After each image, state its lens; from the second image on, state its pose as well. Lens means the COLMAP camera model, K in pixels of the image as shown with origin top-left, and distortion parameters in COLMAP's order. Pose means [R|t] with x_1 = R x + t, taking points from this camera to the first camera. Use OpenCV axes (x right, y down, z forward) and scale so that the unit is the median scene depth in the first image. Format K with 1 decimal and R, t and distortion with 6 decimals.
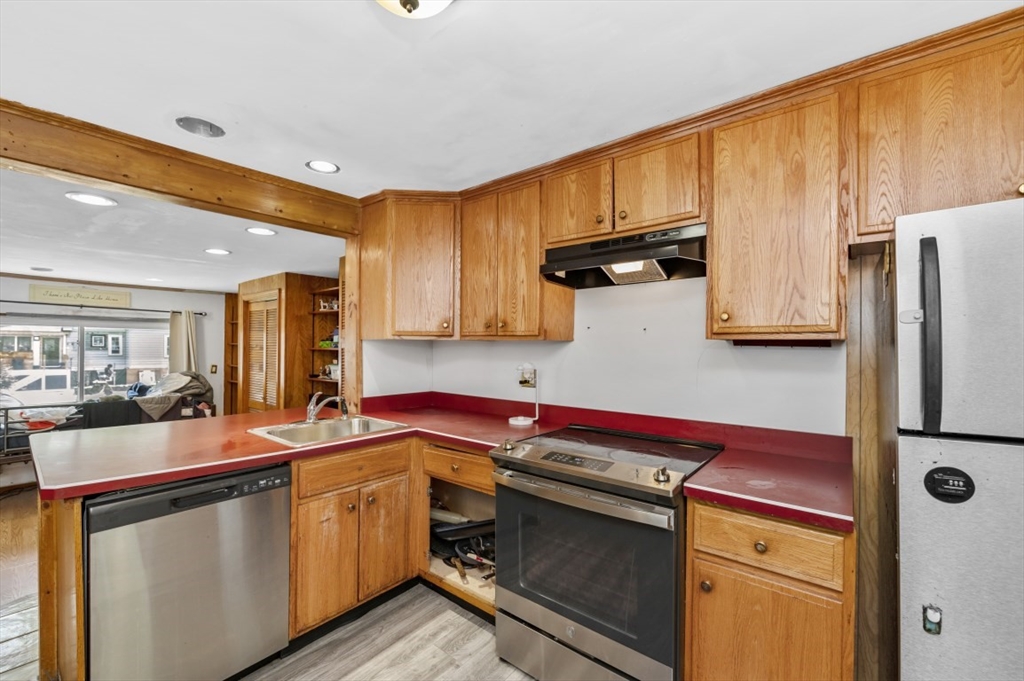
lens RADIAL K [[406.4, 0, 506.6], [0, 406.4, 346.9], [0, 0, 1]] dist [-0.006058, 0.000152]
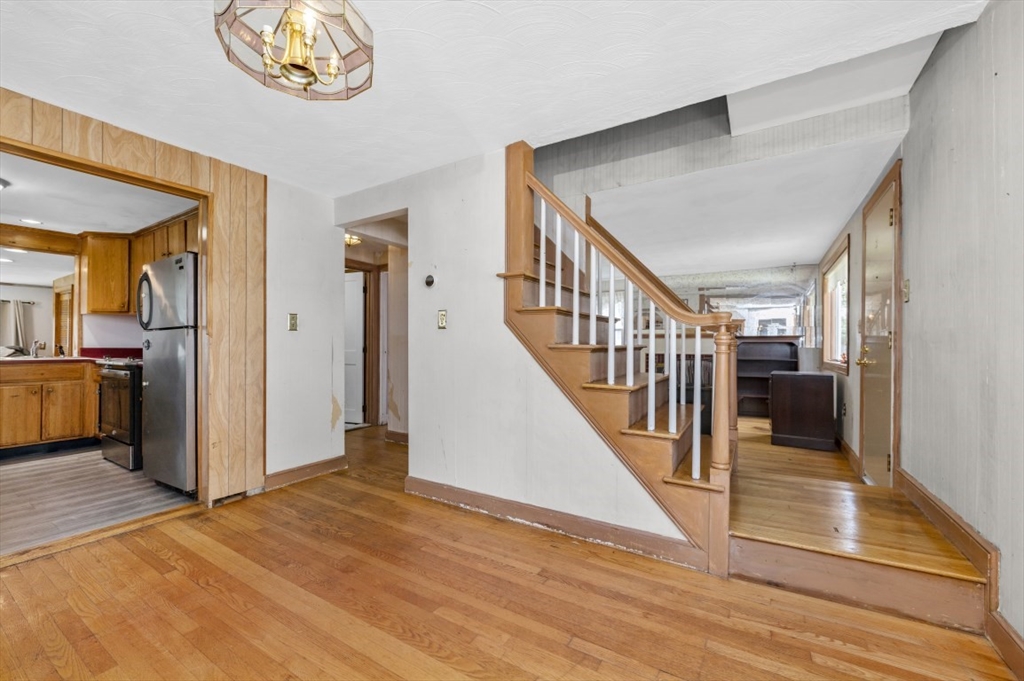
lens RADIAL K [[406.4, 0, 515.3], [0, 406.4, 345.6], [0, 0, 1]] dist [-0.006058, 0.000152]
pose [[0.992660, -0.001786, 0.120929, 0.719325], [0.001833, 0.999998, -0.000276, 0.066838], [-0.120928, 0.000495, 0.992661, -0.530083]]
